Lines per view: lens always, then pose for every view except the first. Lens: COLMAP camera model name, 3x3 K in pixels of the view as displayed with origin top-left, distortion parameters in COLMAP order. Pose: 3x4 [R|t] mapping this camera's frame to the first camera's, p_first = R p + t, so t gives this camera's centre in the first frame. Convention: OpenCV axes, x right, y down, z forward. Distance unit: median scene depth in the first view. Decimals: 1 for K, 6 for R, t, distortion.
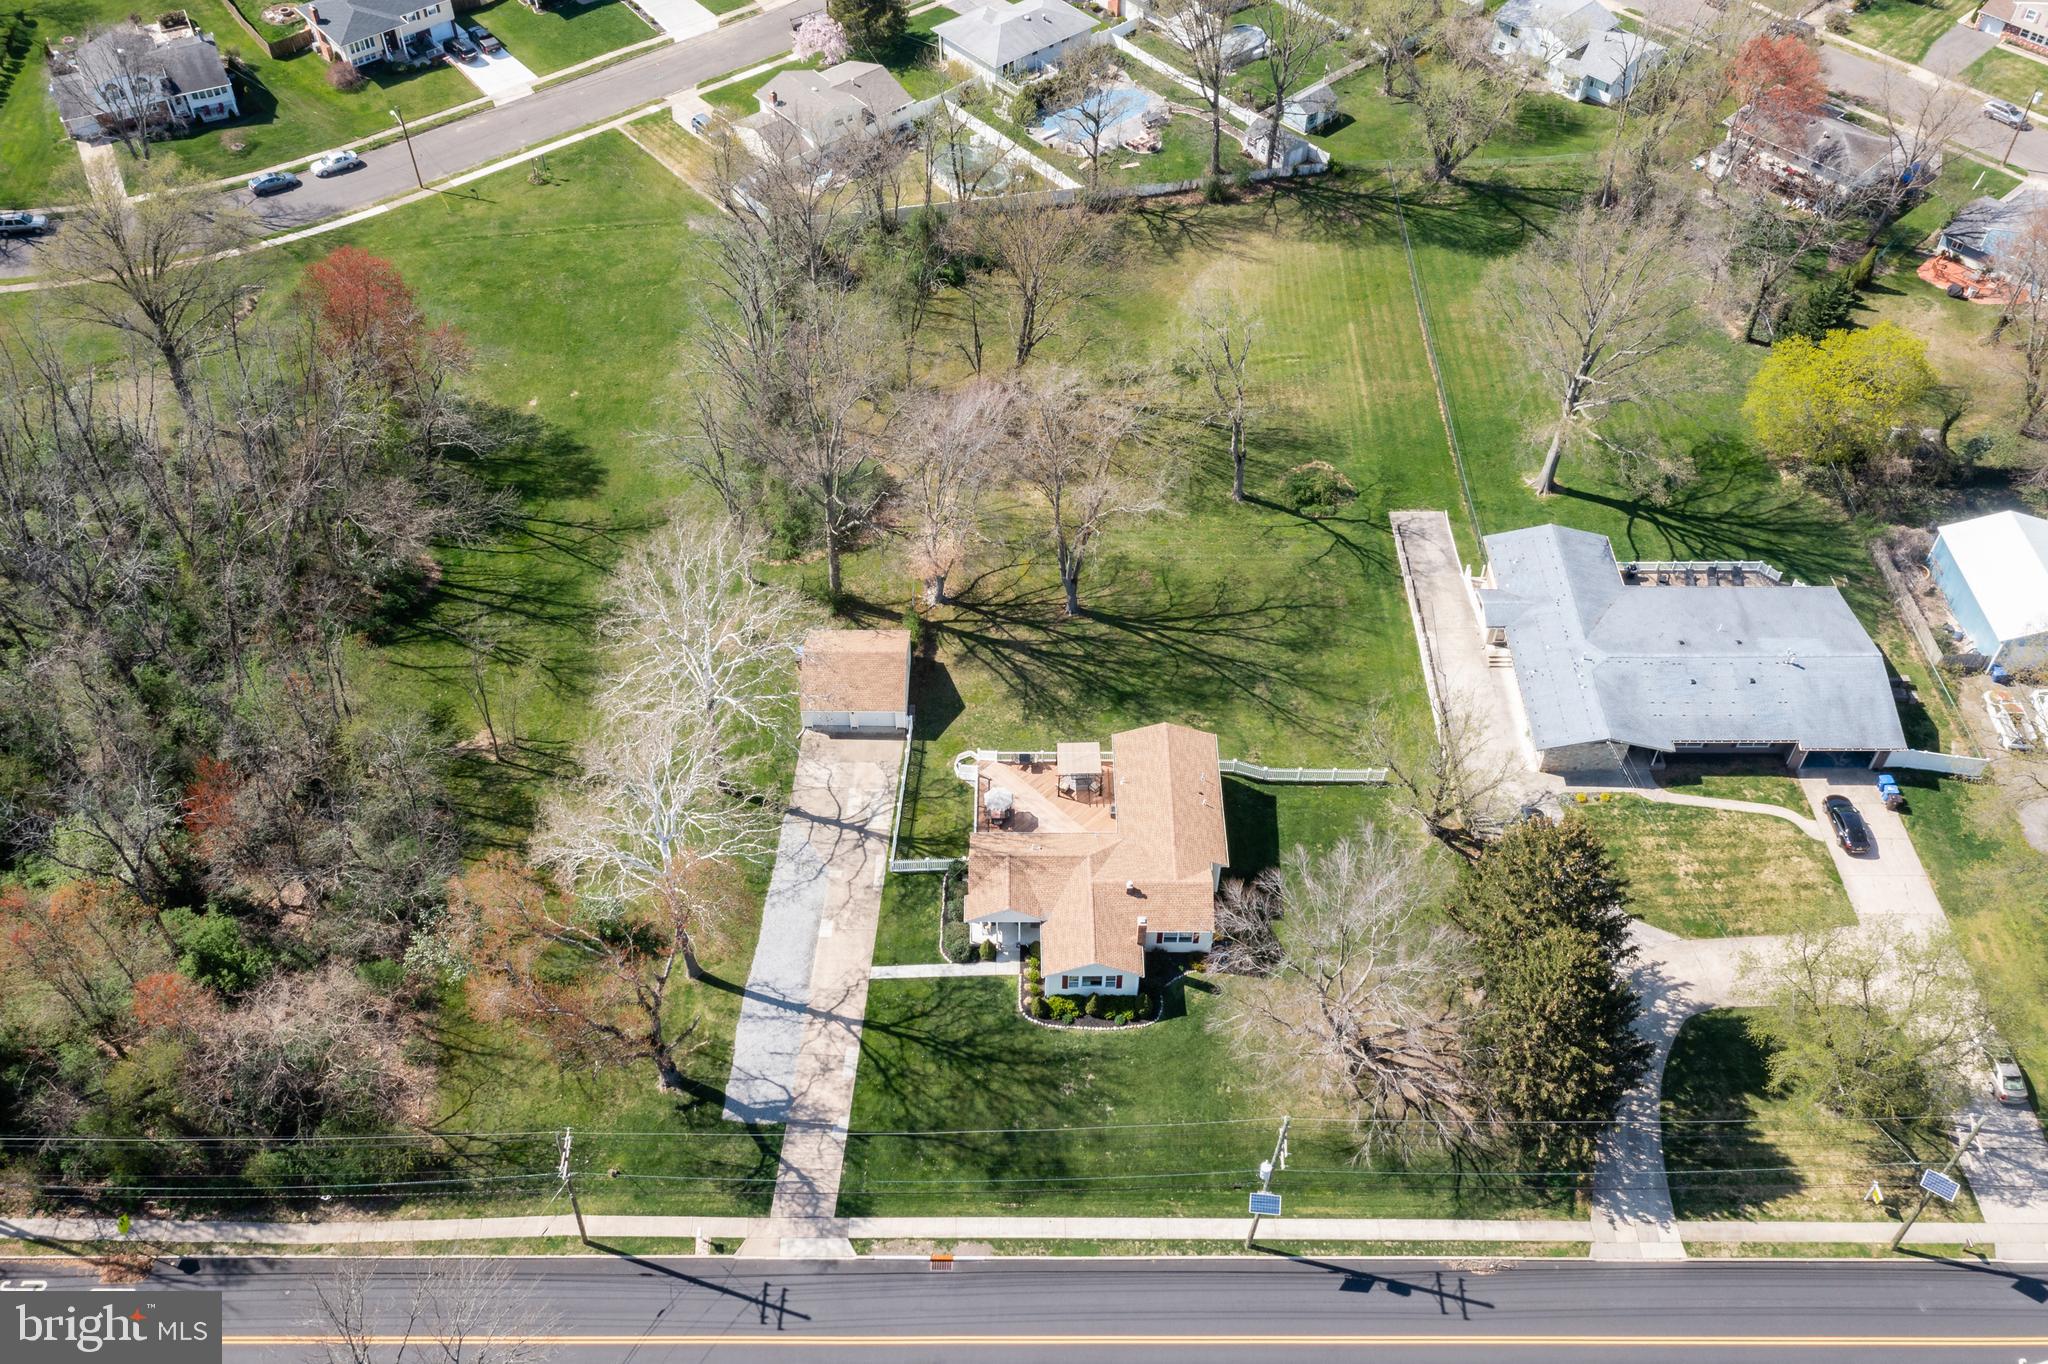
lens RADIAL K [[1830.0, 0, 1017.1], [0, 1830.0, 615.8], [0, 0, 1]] dist [-0.023849, 0.079589]
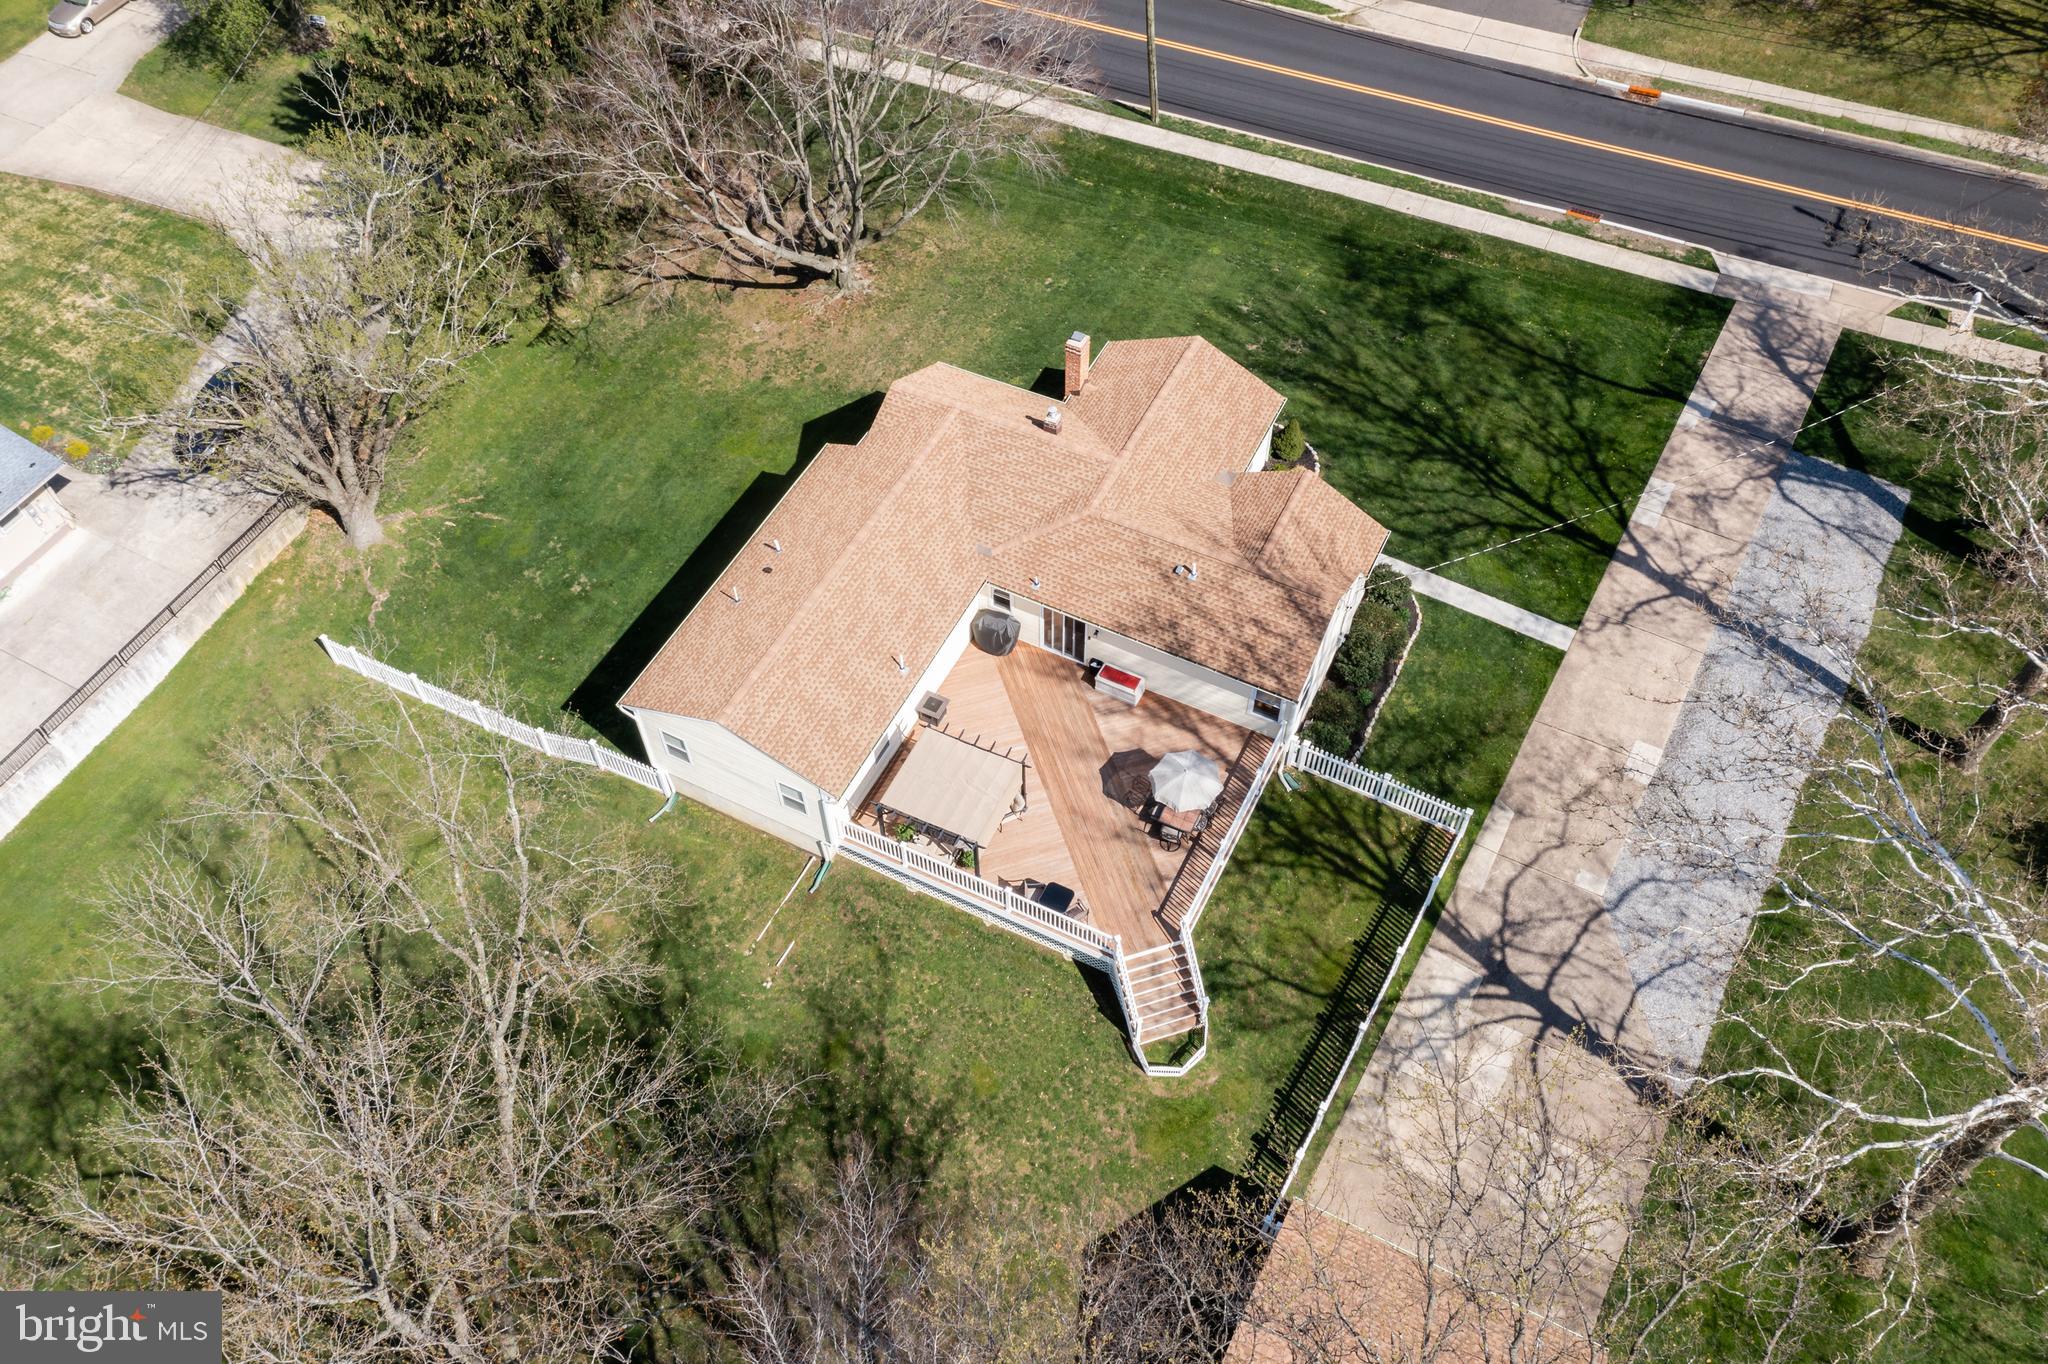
lens RADIAL K [[1608.4, 0, 1028.9], [0, 1608.4, 680.6], [0, 0, 1]] dist [-0.013950, 0.055890]
pose [[-0.892584, -0.354740, 0.278304, -0.072208], [0.330590, -0.095174, 0.938963, -0.247427], [-0.306601, 0.930108, 0.202224, 0.938944]]
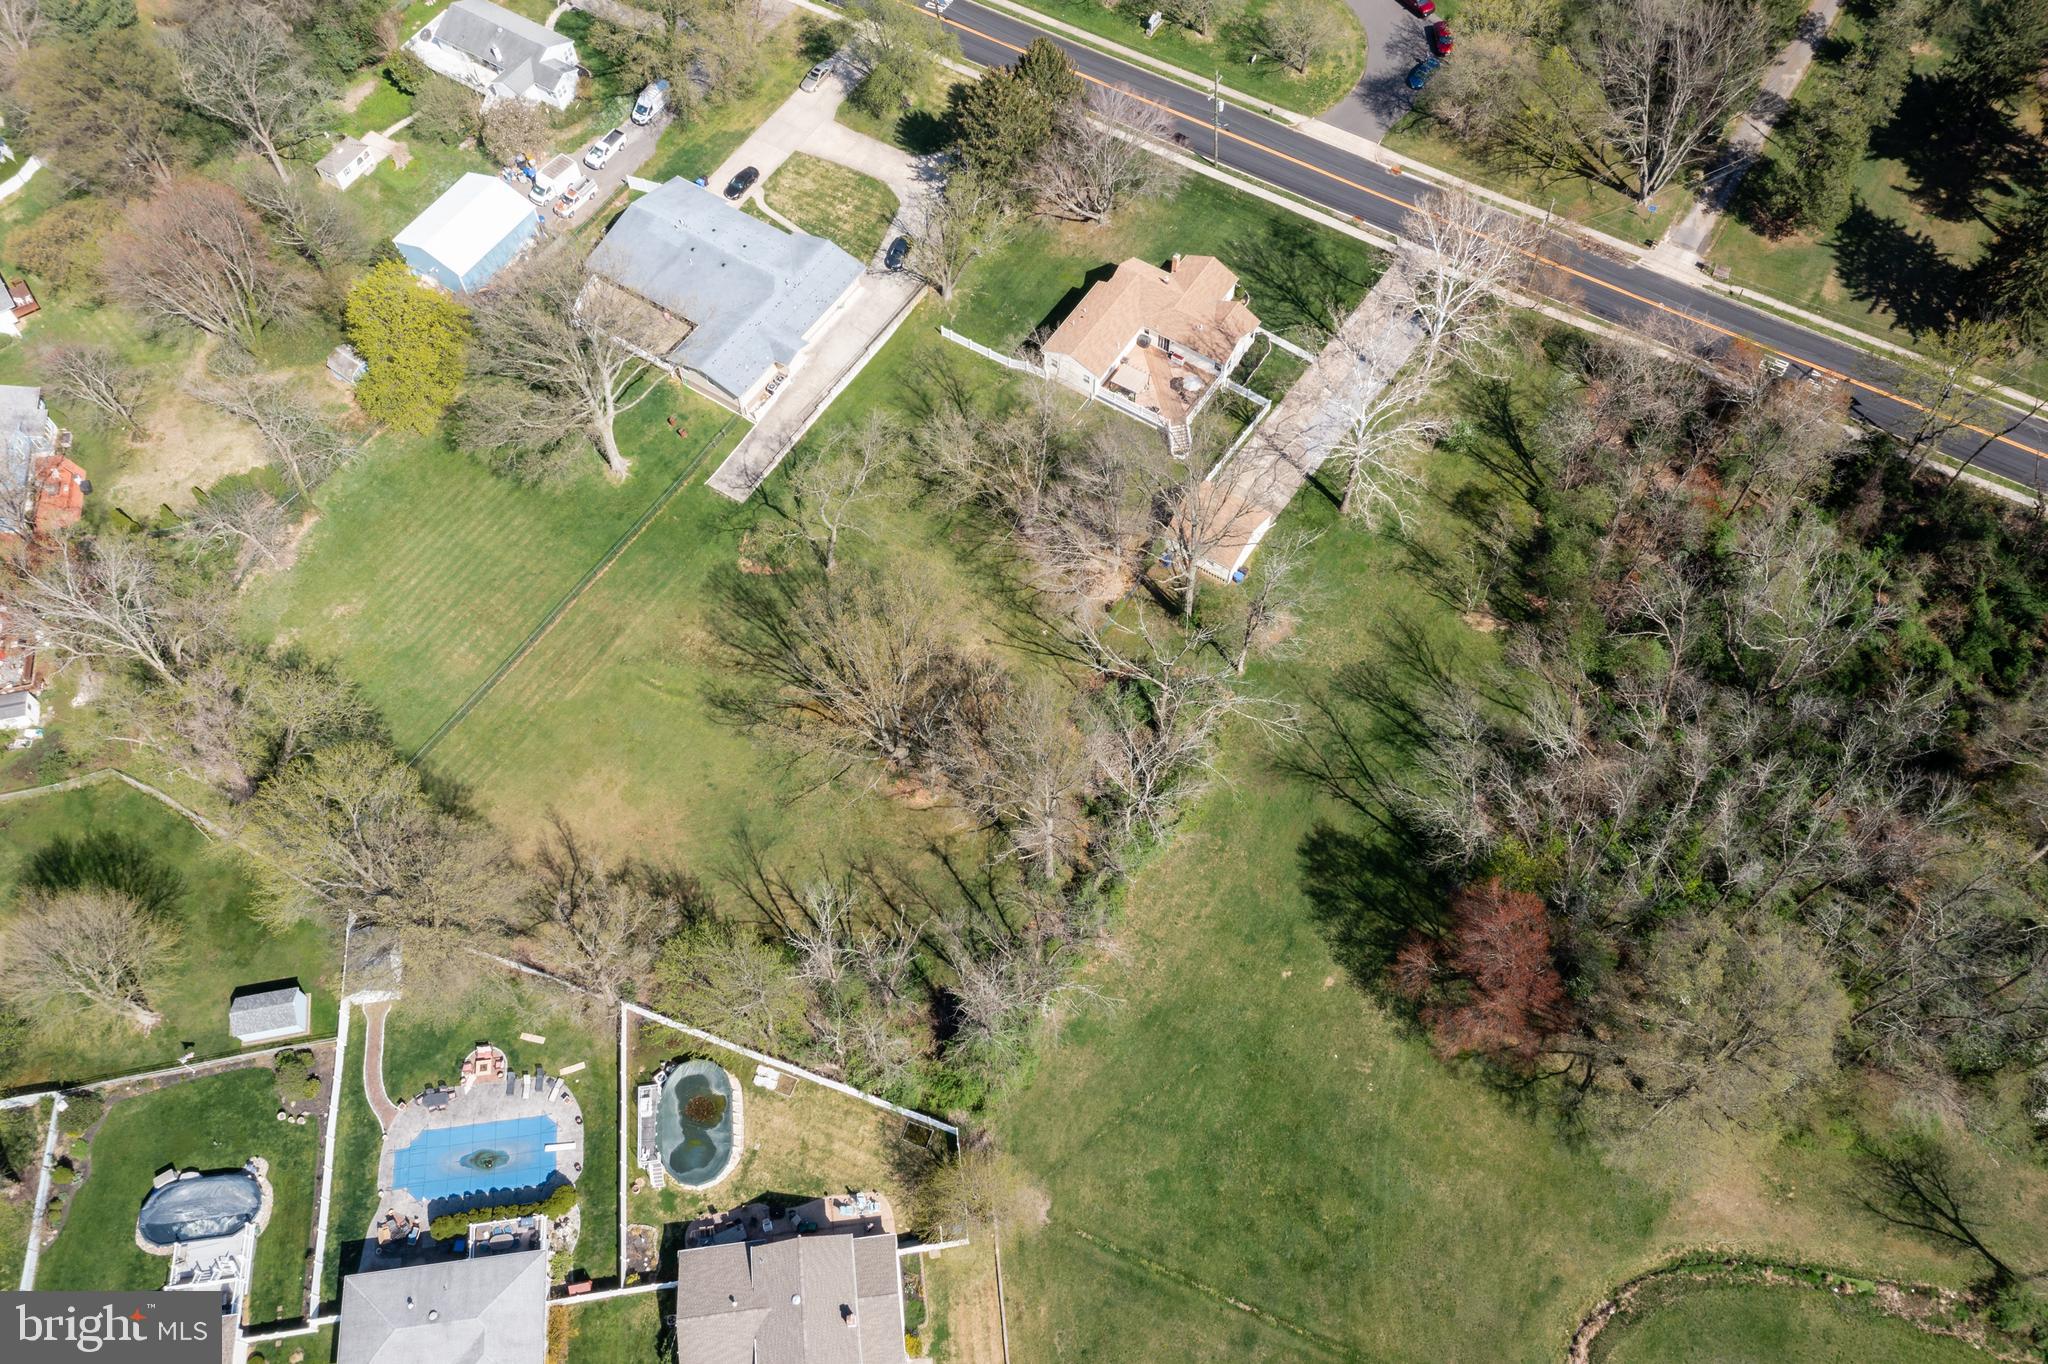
lens RADIAL K [[1528.9, 0, 1019.9], [0, 1528.9, 730.6], [0, 0, 1]] dist [0.009255, 0.006046]
pose [[-0.836909, -0.479907, 0.263196, -0.366767], [0.396527, -0.200142, 0.895940, -1.160861], [-0.377291, 0.854185, 0.357797, 0.866509]]
